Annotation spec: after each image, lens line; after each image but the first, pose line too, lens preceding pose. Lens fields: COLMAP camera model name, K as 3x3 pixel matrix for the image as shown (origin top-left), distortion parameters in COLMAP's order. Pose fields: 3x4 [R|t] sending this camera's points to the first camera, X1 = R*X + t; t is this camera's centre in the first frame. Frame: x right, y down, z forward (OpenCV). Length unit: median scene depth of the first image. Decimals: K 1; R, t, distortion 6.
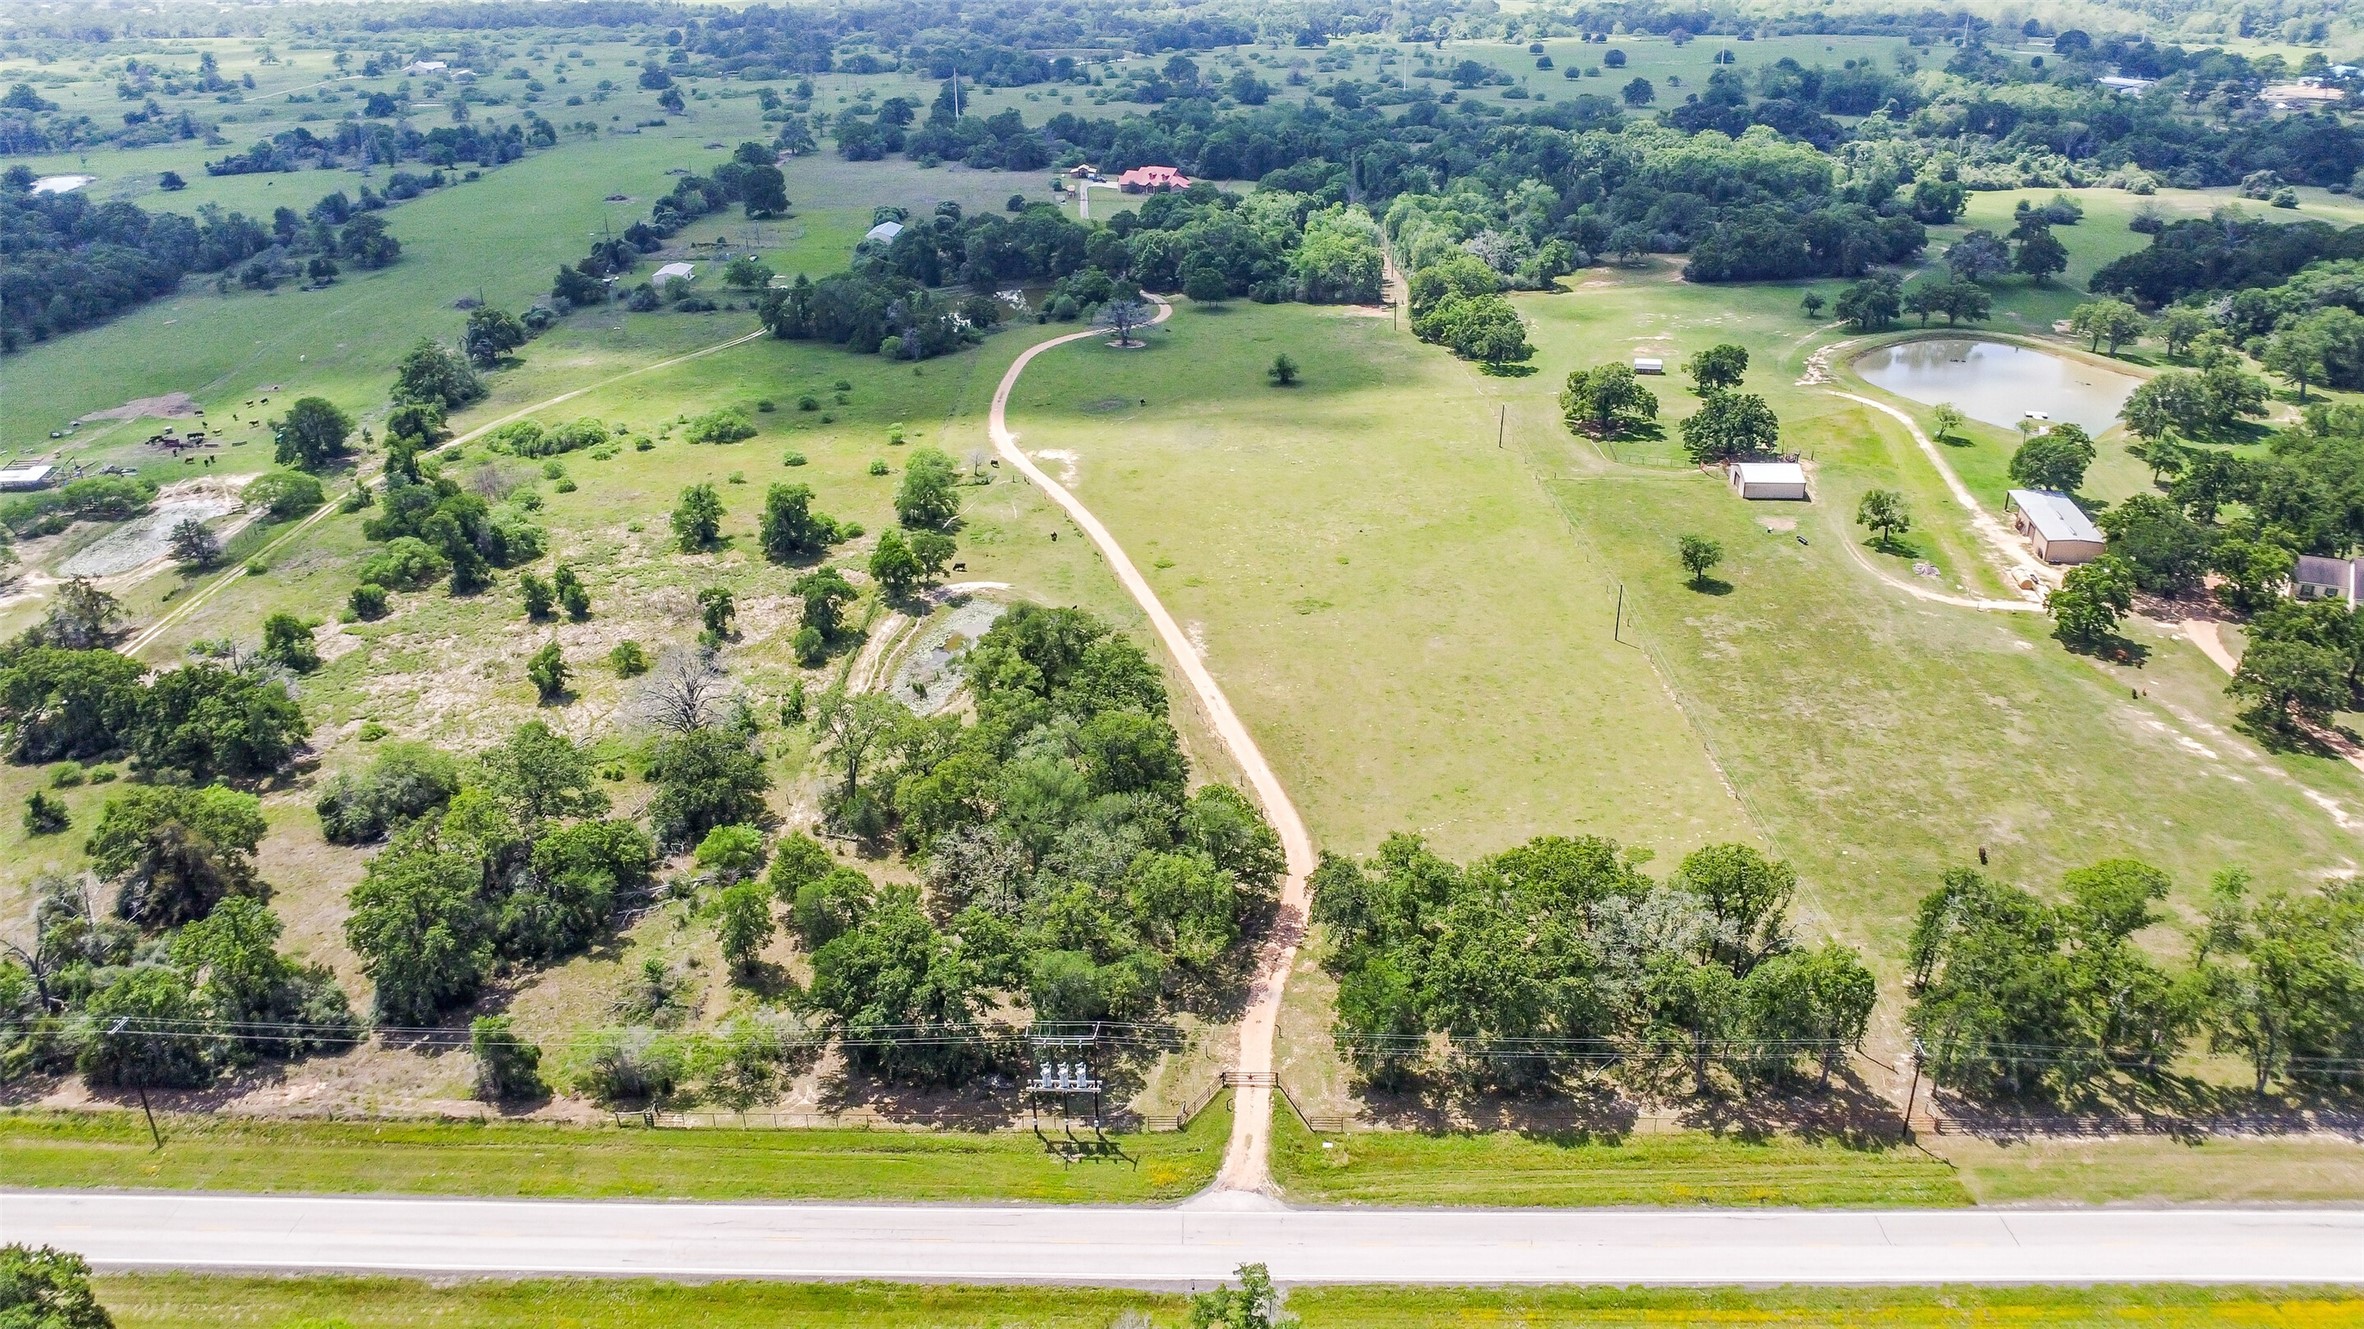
lens RADIAL K [[1714.9, 0, 1184.0], [0, 1714.9, 668.3], [0, 0, 1]] dist [-0.037623, 0.004490]
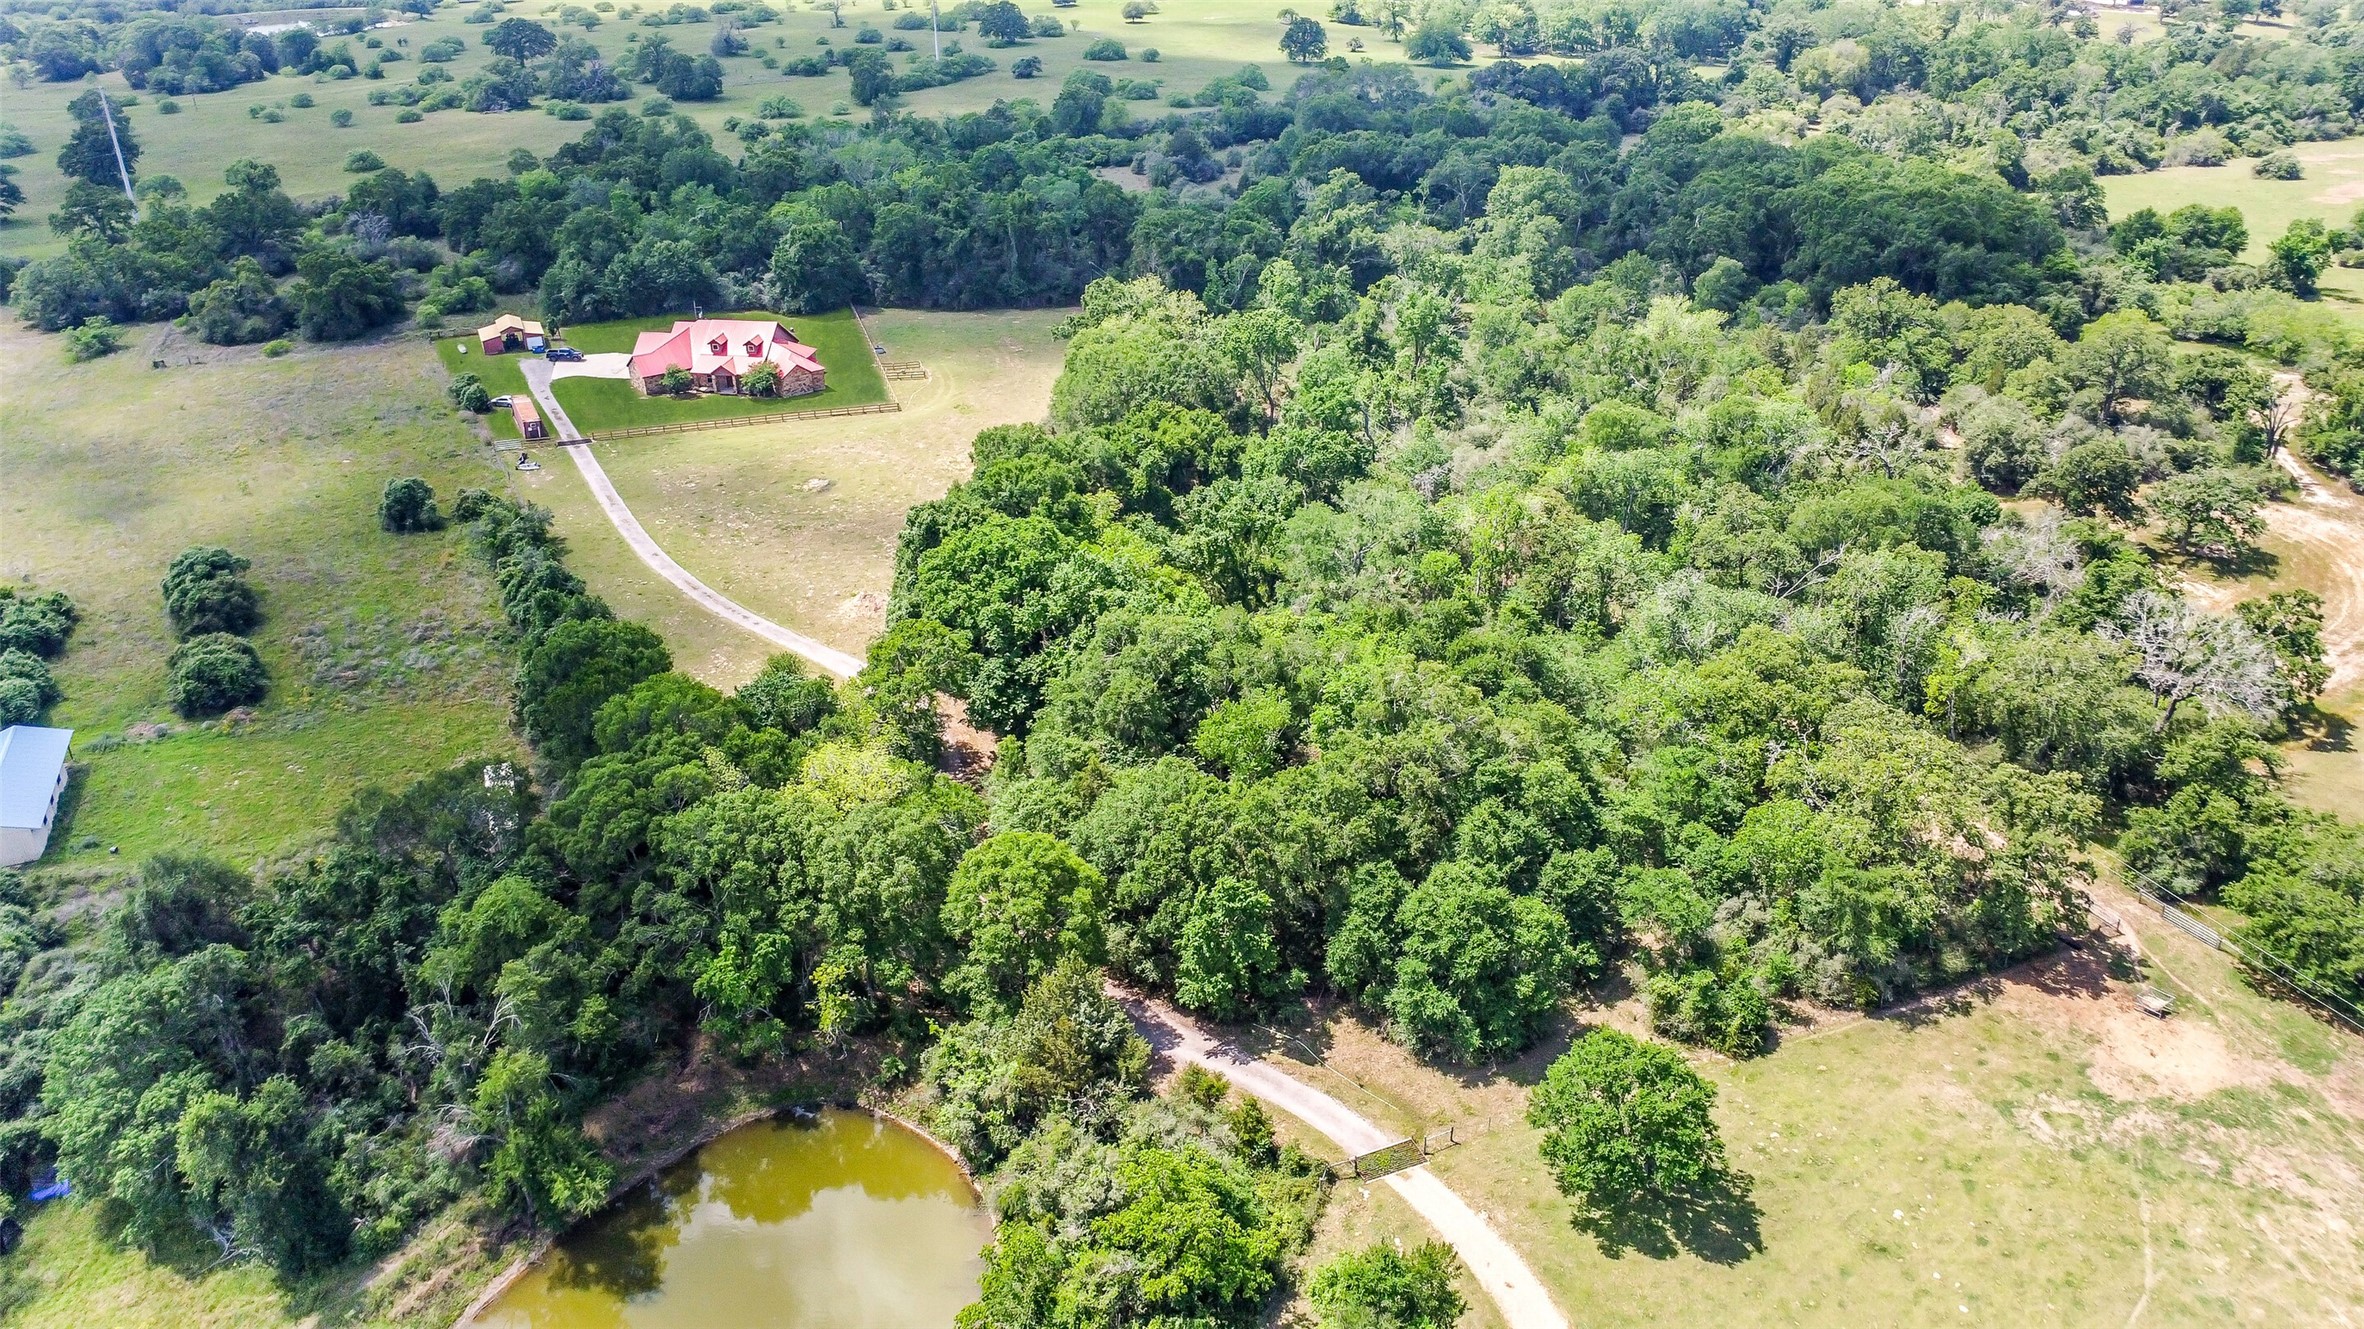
lens RADIAL K [[1714.9, 0, 1174.6], [0, 1714.9, 663.6], [0, 0, 1]] dist [-0.037623, 0.004490]
pose [[0.908830, -0.189564, 0.371608, -0.209330], [0.174200, 0.981863, 0.074830, -0.549100], [-0.379054, -0.003273, 0.925369, 1.412581]]
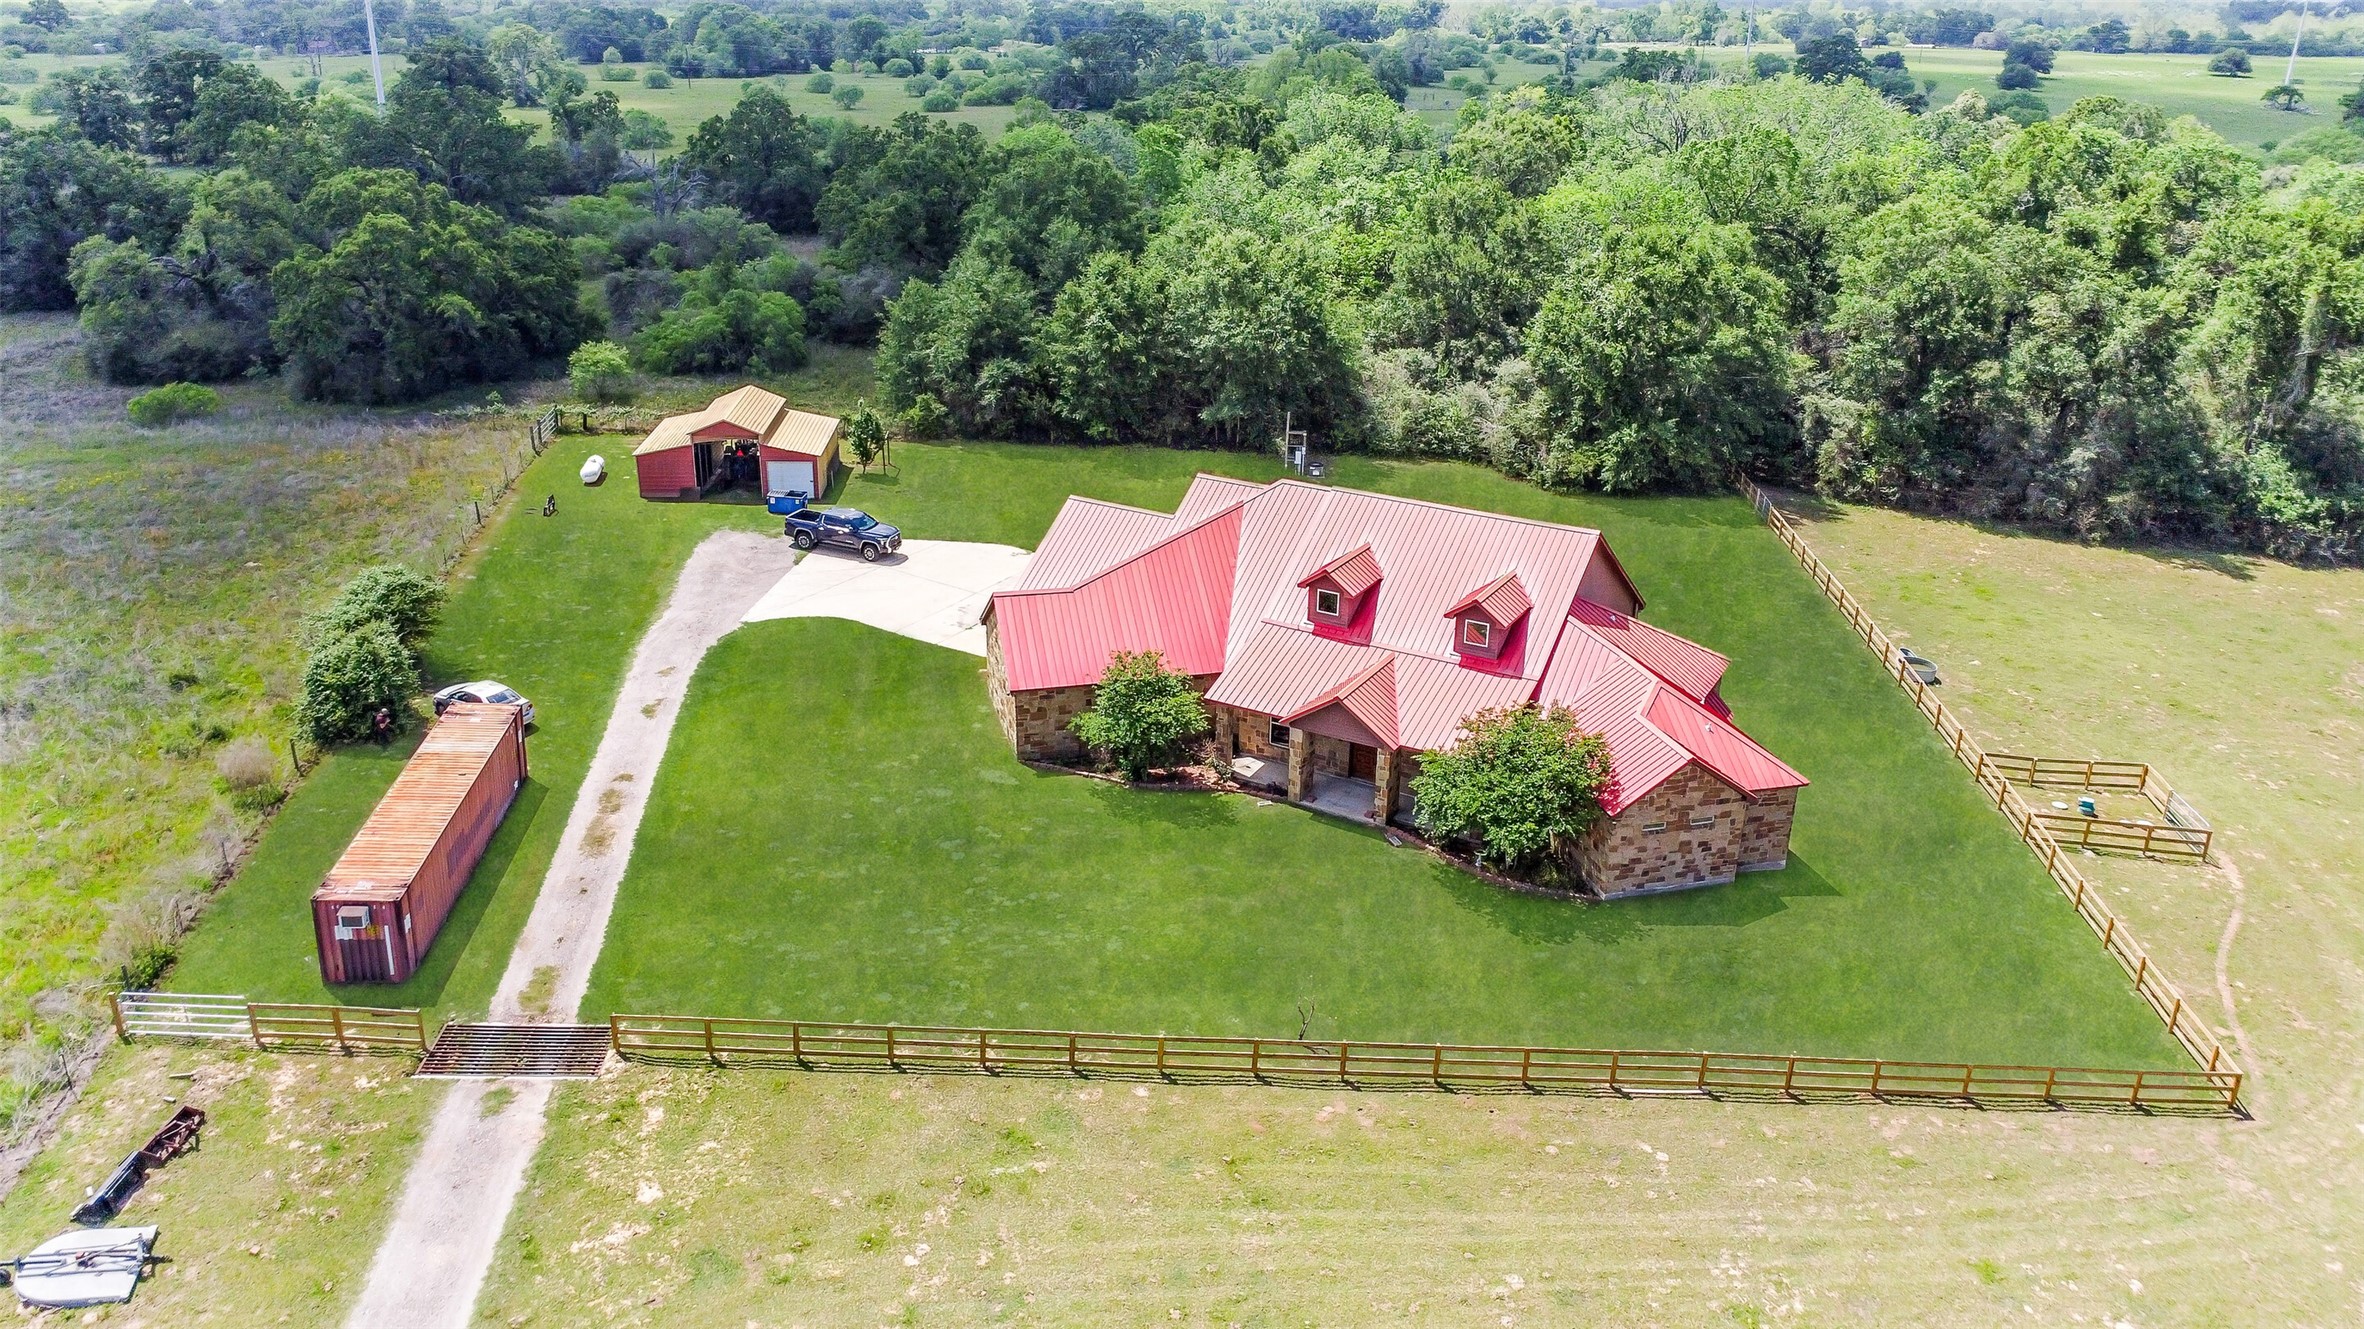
lens RADIAL K [[1714.9, 0, 1183.5], [0, 1714.9, 665.9], [0, 0, 1]] dist [-0.037623, 0.004490]
pose [[0.997259, -0.002222, 0.073950, -0.084625], [0.005013, 0.999281, -0.037574, -0.685424], [-0.073813, 0.037842, 0.996554, 2.204518]]
